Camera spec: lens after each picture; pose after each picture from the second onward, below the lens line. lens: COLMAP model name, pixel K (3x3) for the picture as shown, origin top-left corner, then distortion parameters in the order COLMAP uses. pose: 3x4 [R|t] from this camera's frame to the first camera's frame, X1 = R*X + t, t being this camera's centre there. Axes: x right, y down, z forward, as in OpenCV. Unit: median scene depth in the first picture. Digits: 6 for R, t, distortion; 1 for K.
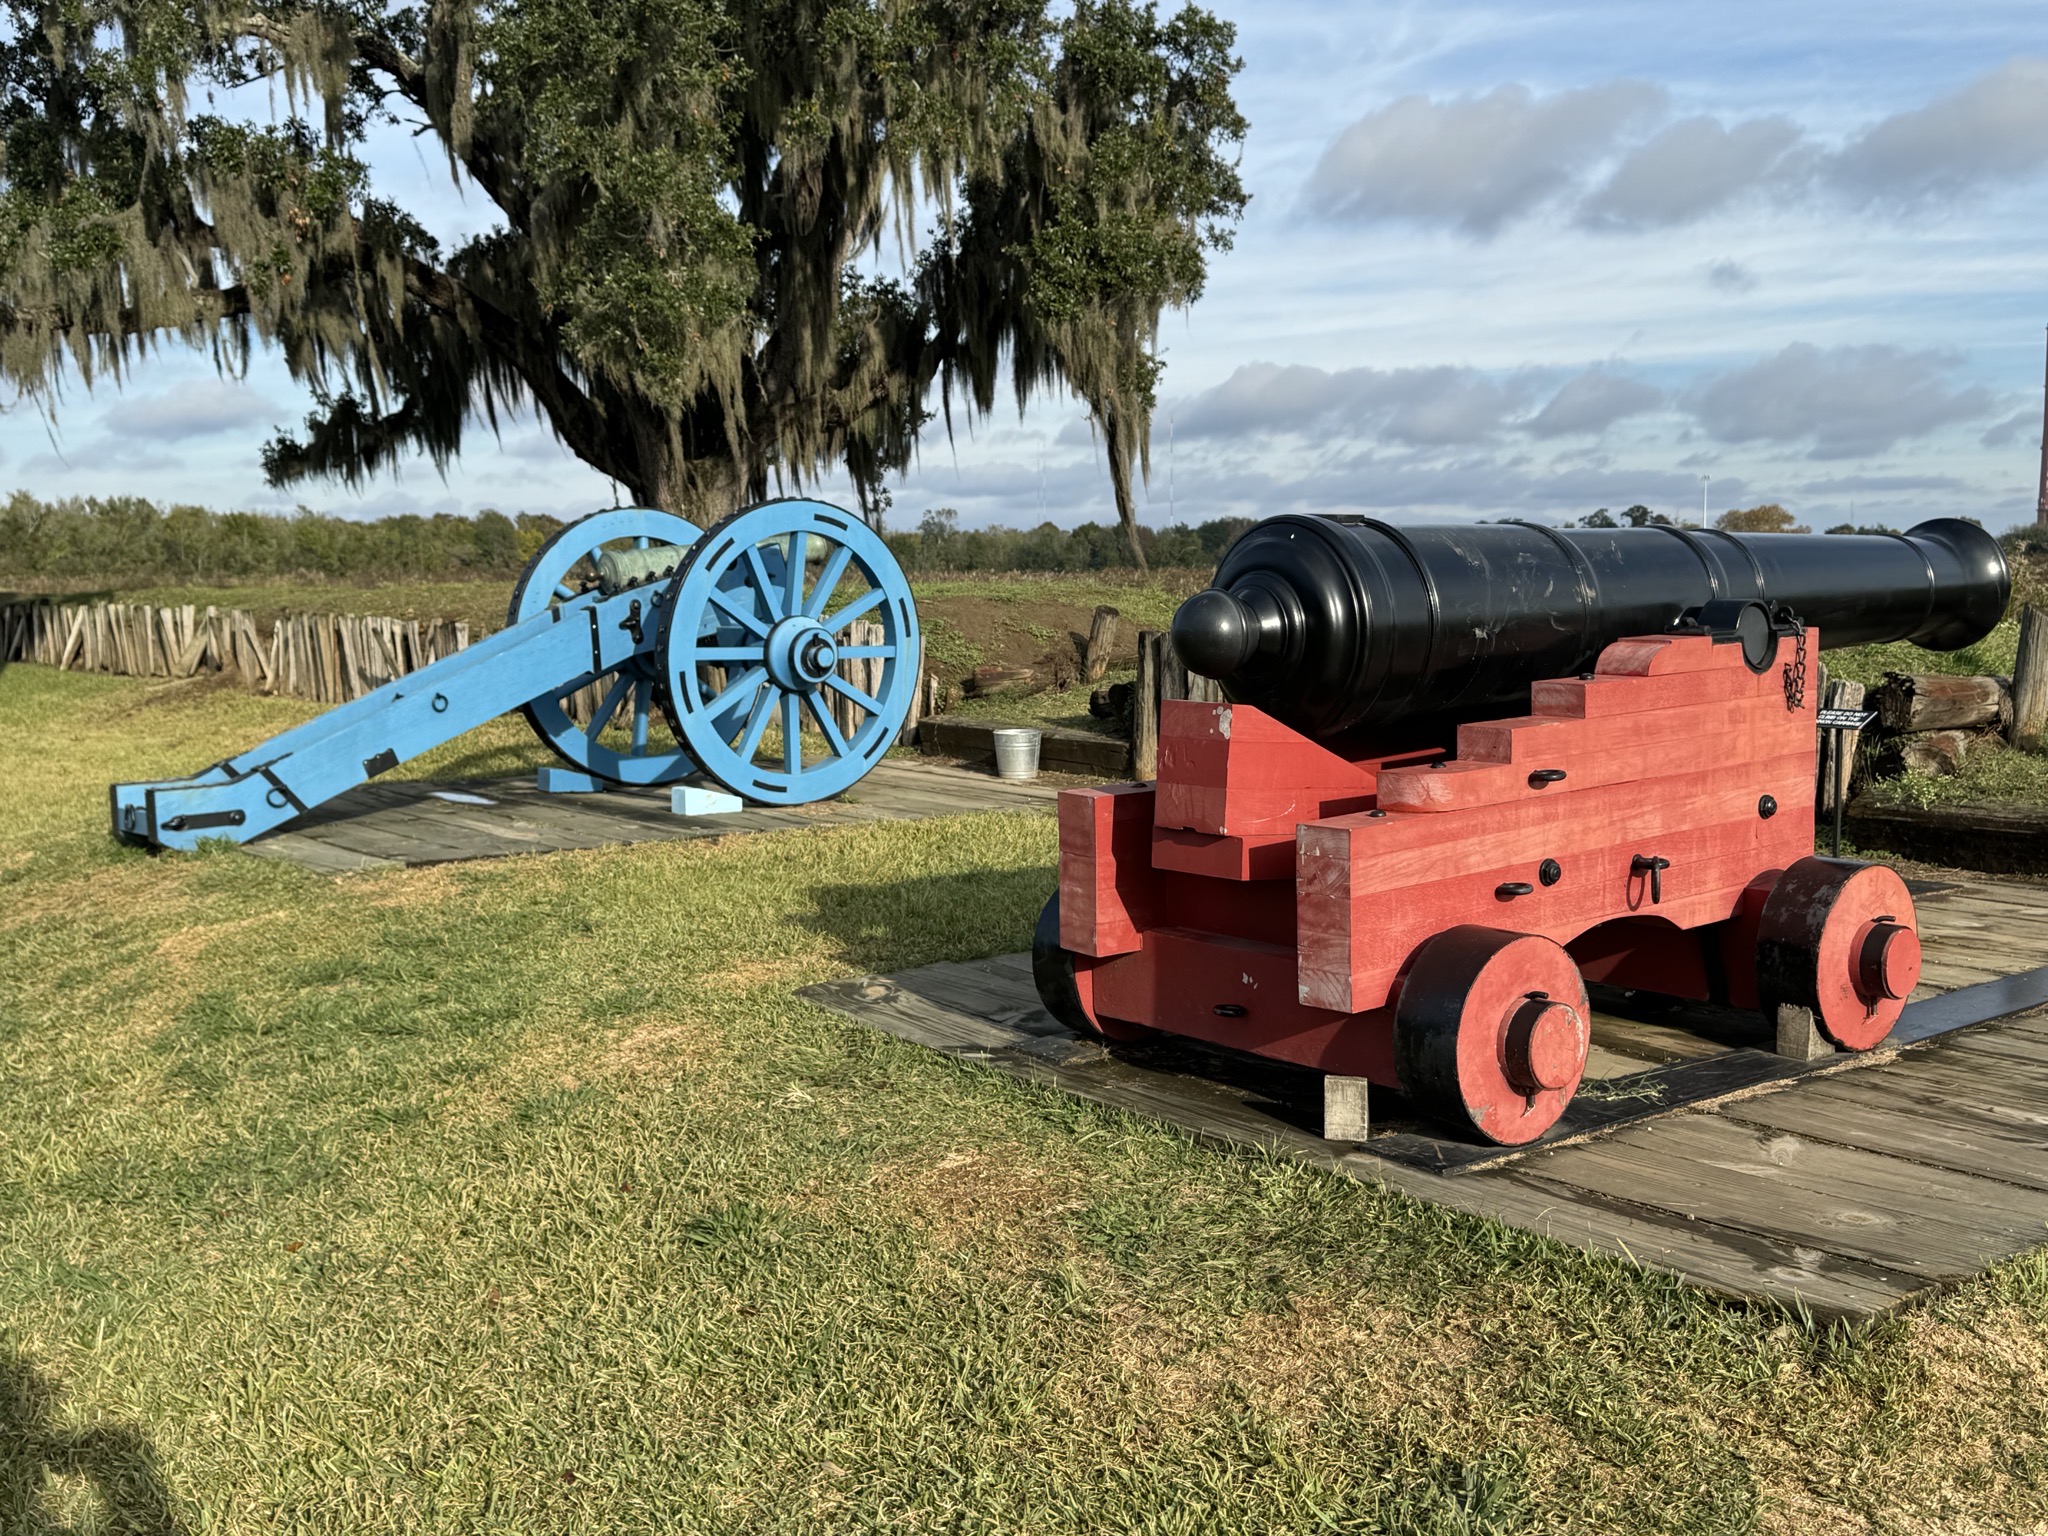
lens RADIAL K [[2019.8, 0, 1037.0], [0, 2019.8, 759.0], [0, 0, 1]] dist [0.140914, -0.204896]
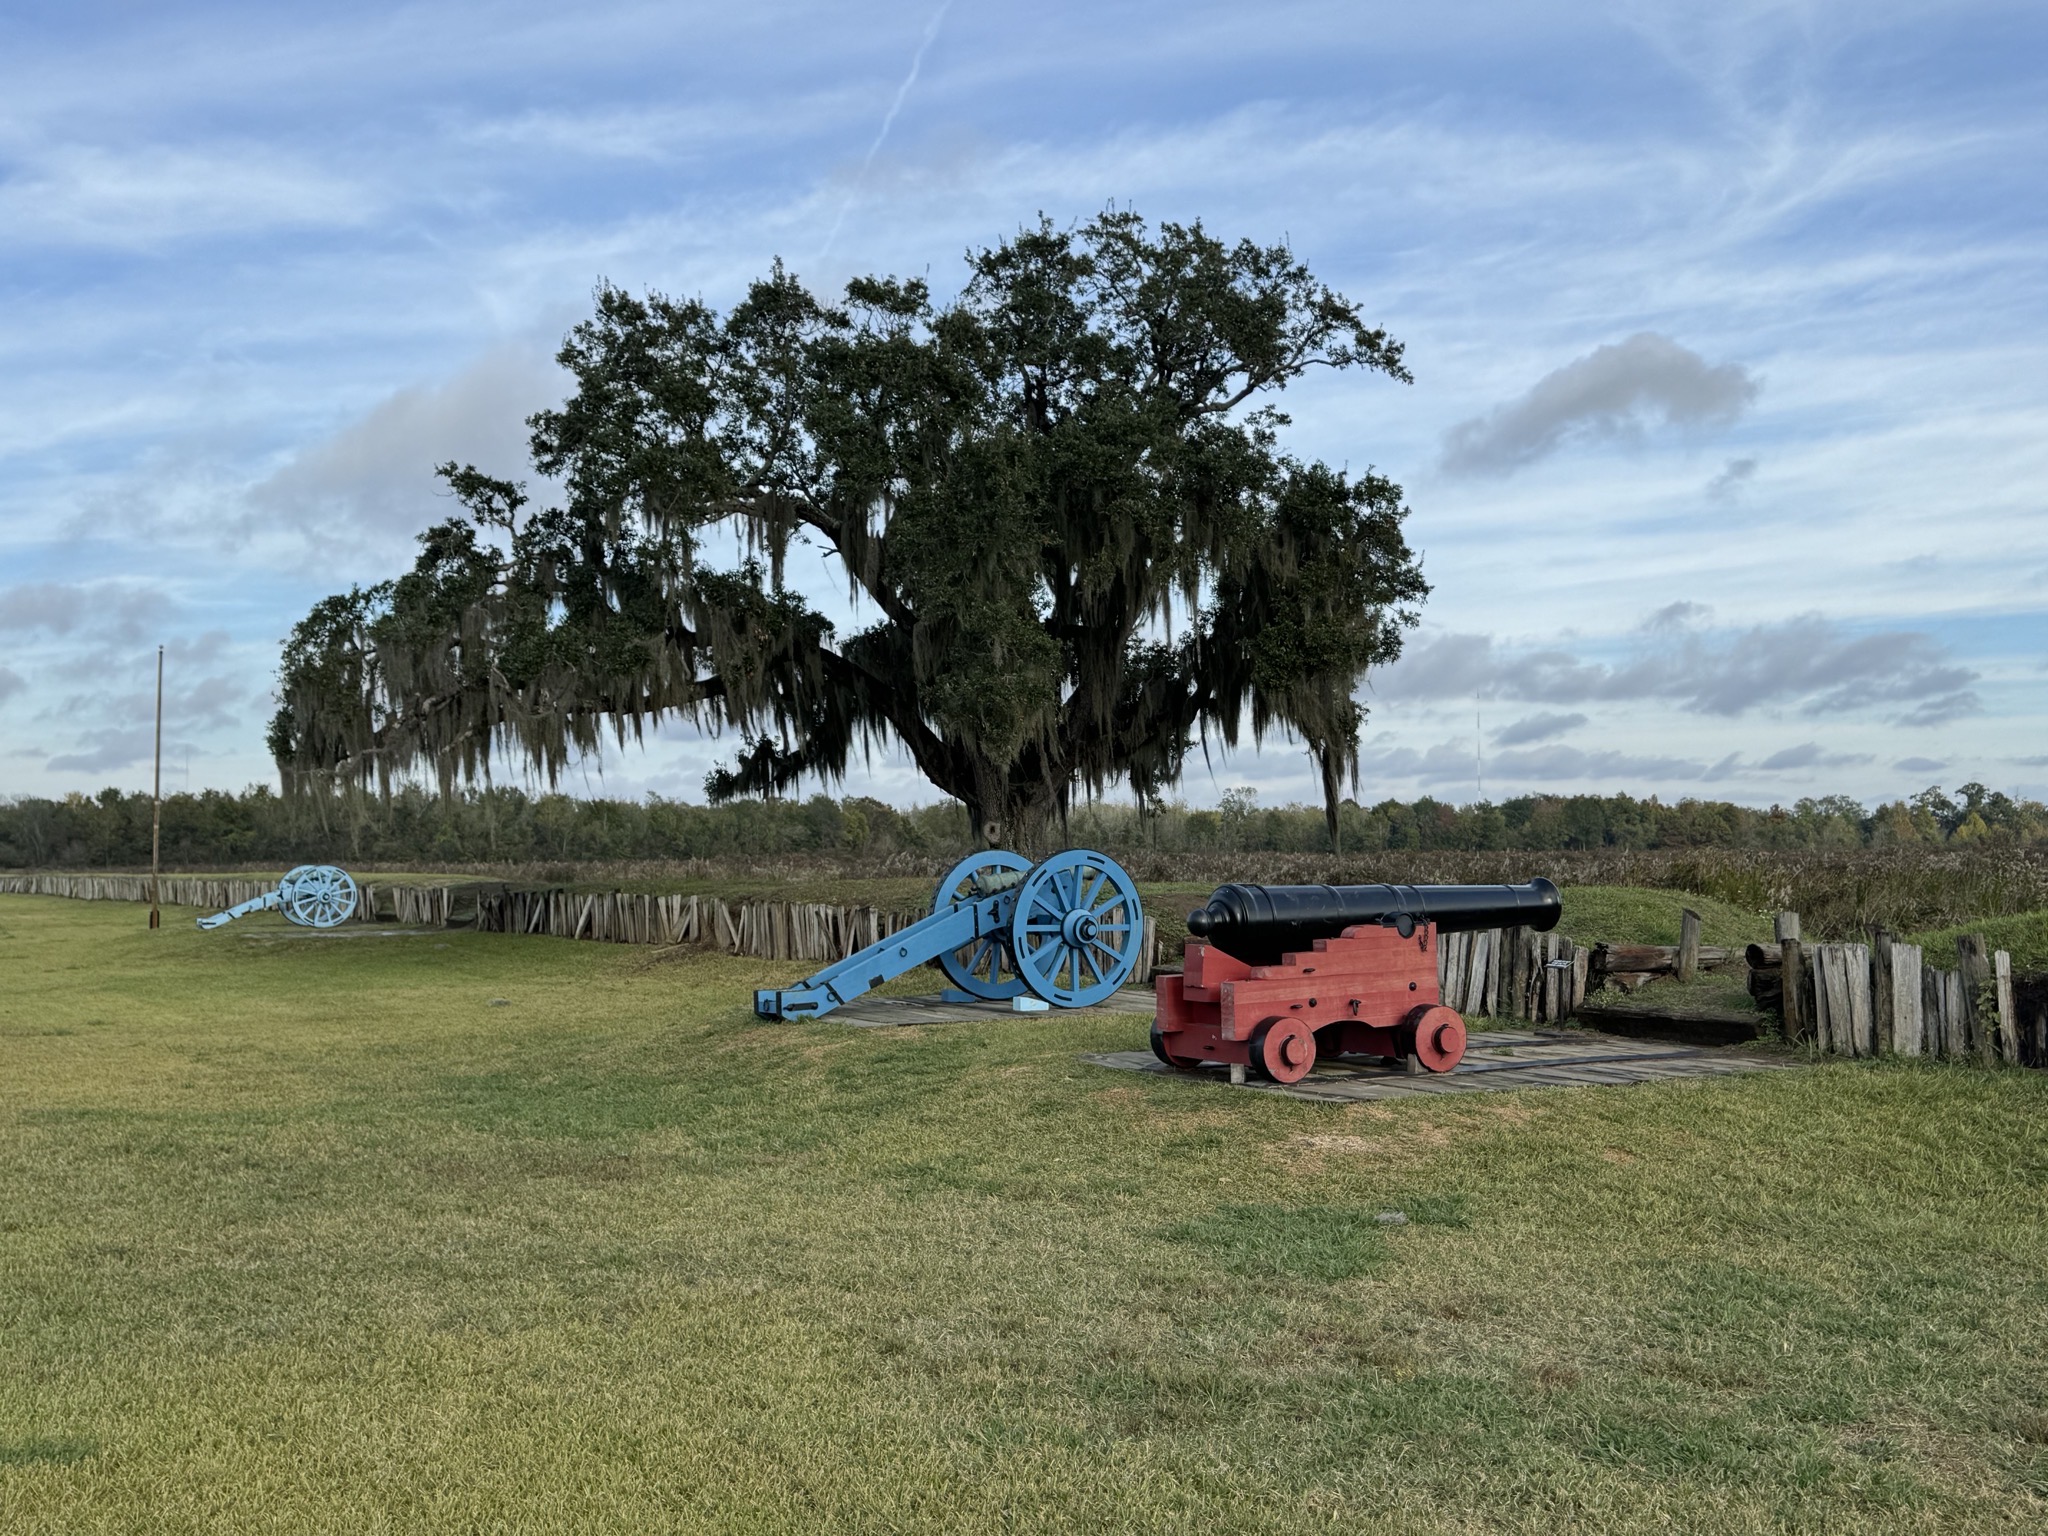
lens RADIAL K [[2009.4, 0, 1027.9], [0, 2009.4, 778.1], [0, 0, 1]] dist [0.199802, -0.423638]
pose [[0.988174, -0.006146, -0.153213, 0.058282], [-0.013232, 0.992051, -0.125138, 0.020946], [0.152764, 0.125685, 0.980238, -0.407943]]
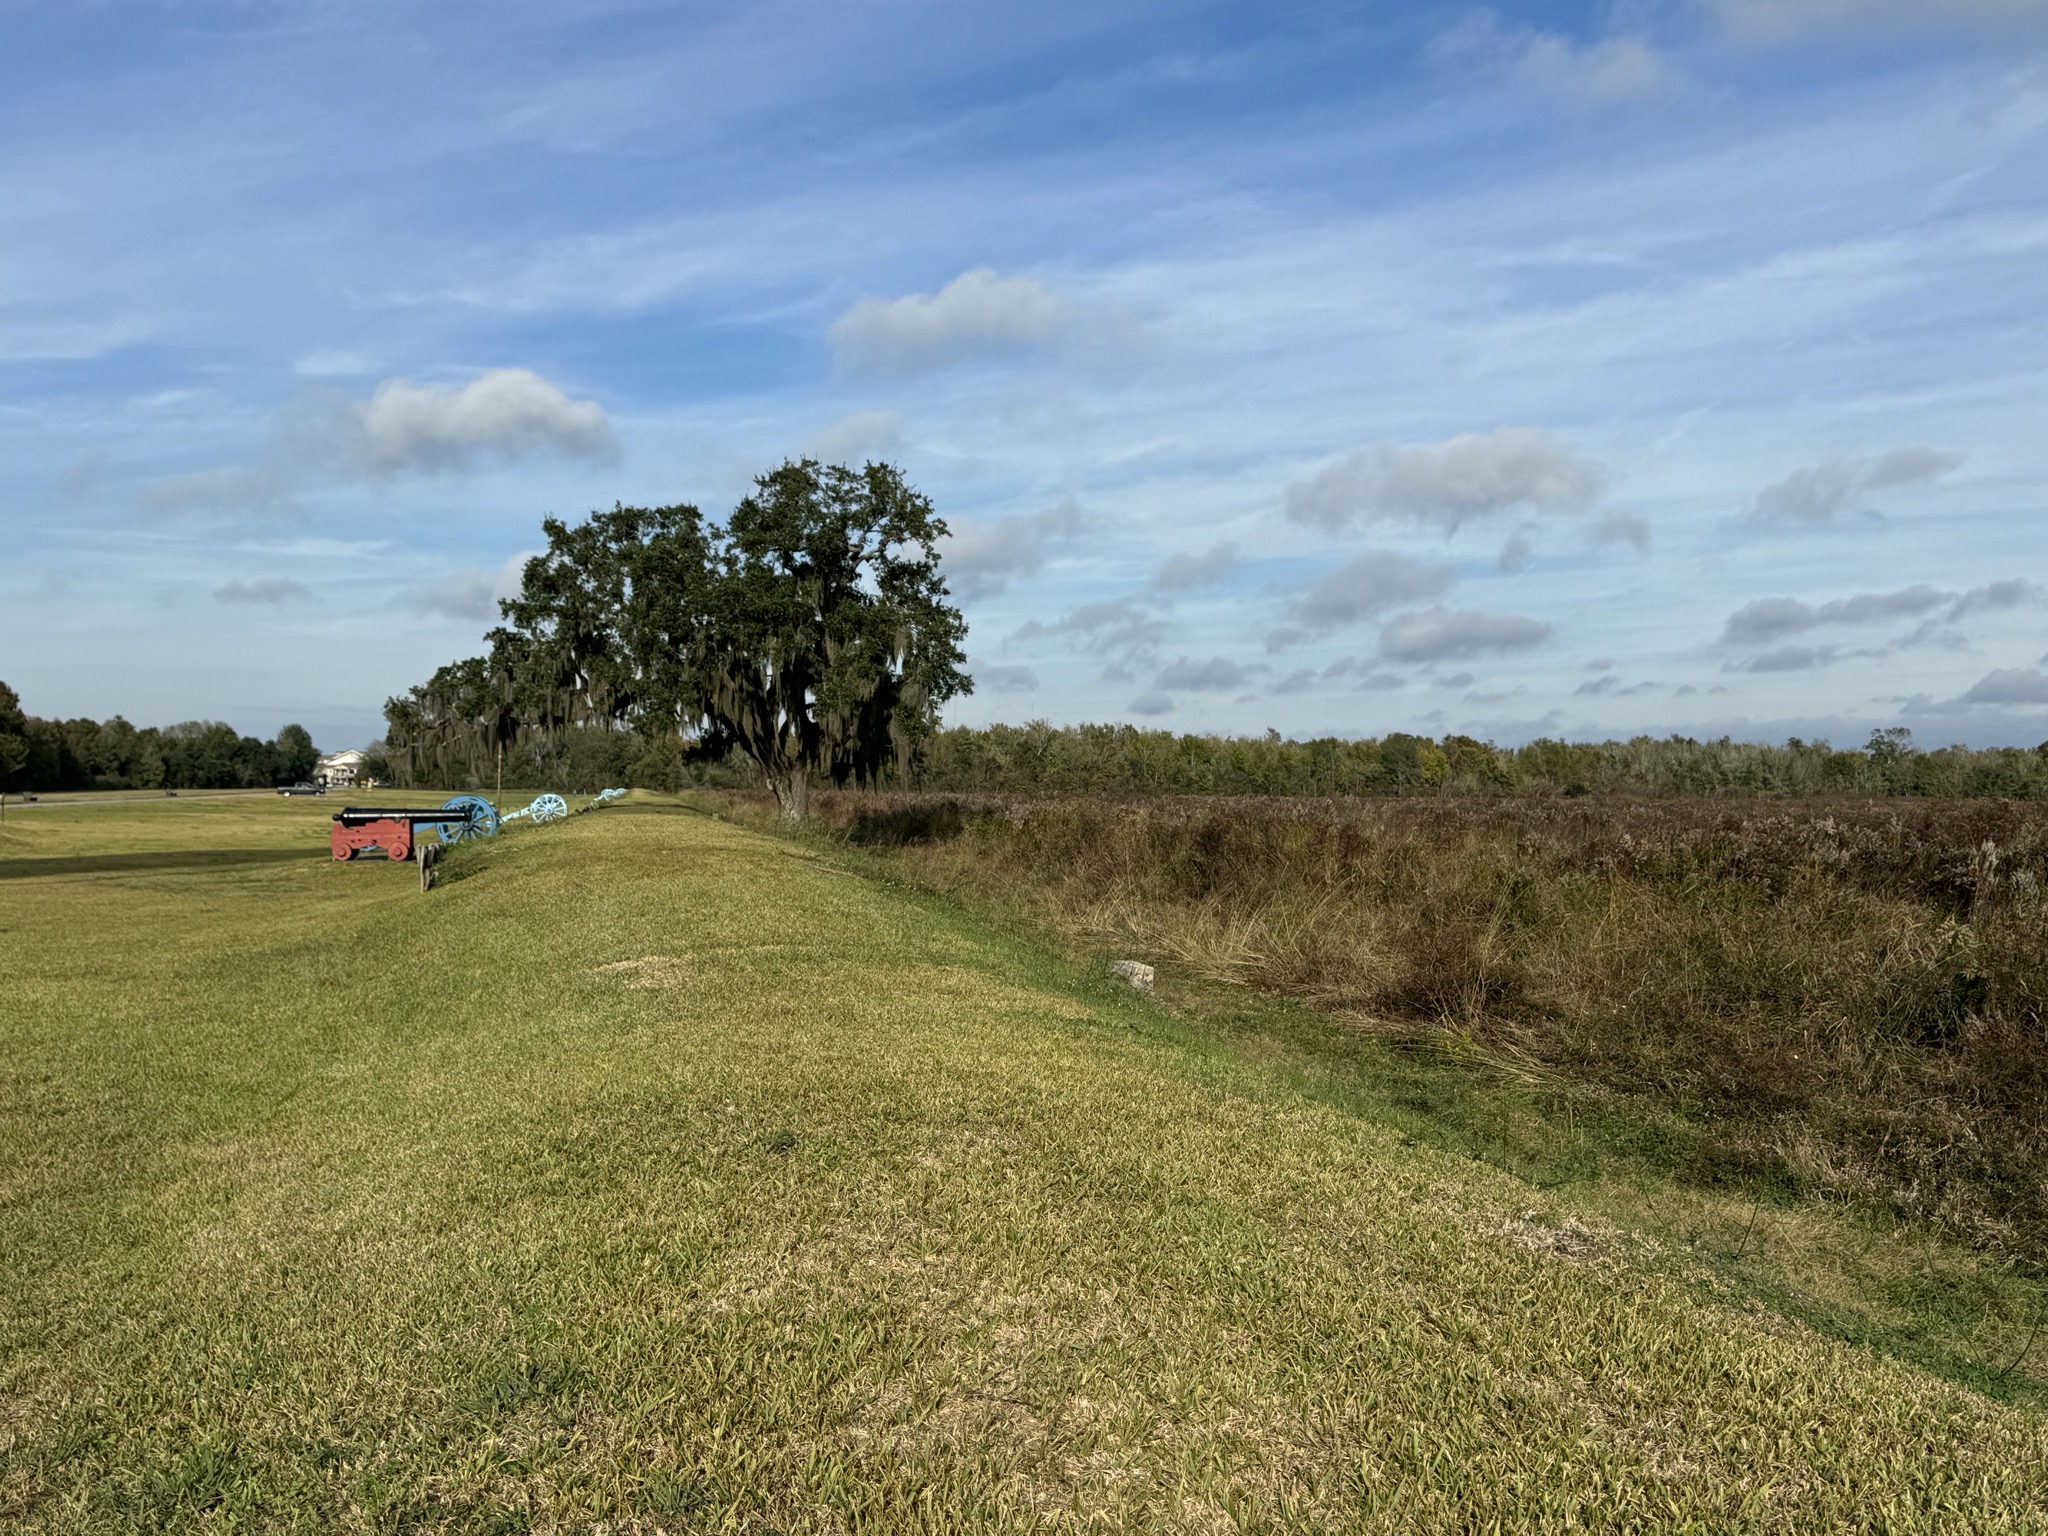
lens RADIAL K [[2009.4, 0, 1027.9], [0, 2009.4, 778.1], [0, 0, 1]] dist [0.199802, -0.423638]
pose [[0.874409, 0.014216, -0.484981, 1.724658], [-0.059972, 0.995072, -0.078959, 0.074252], [0.481468, 0.098128, 0.870953, -1.361217]]
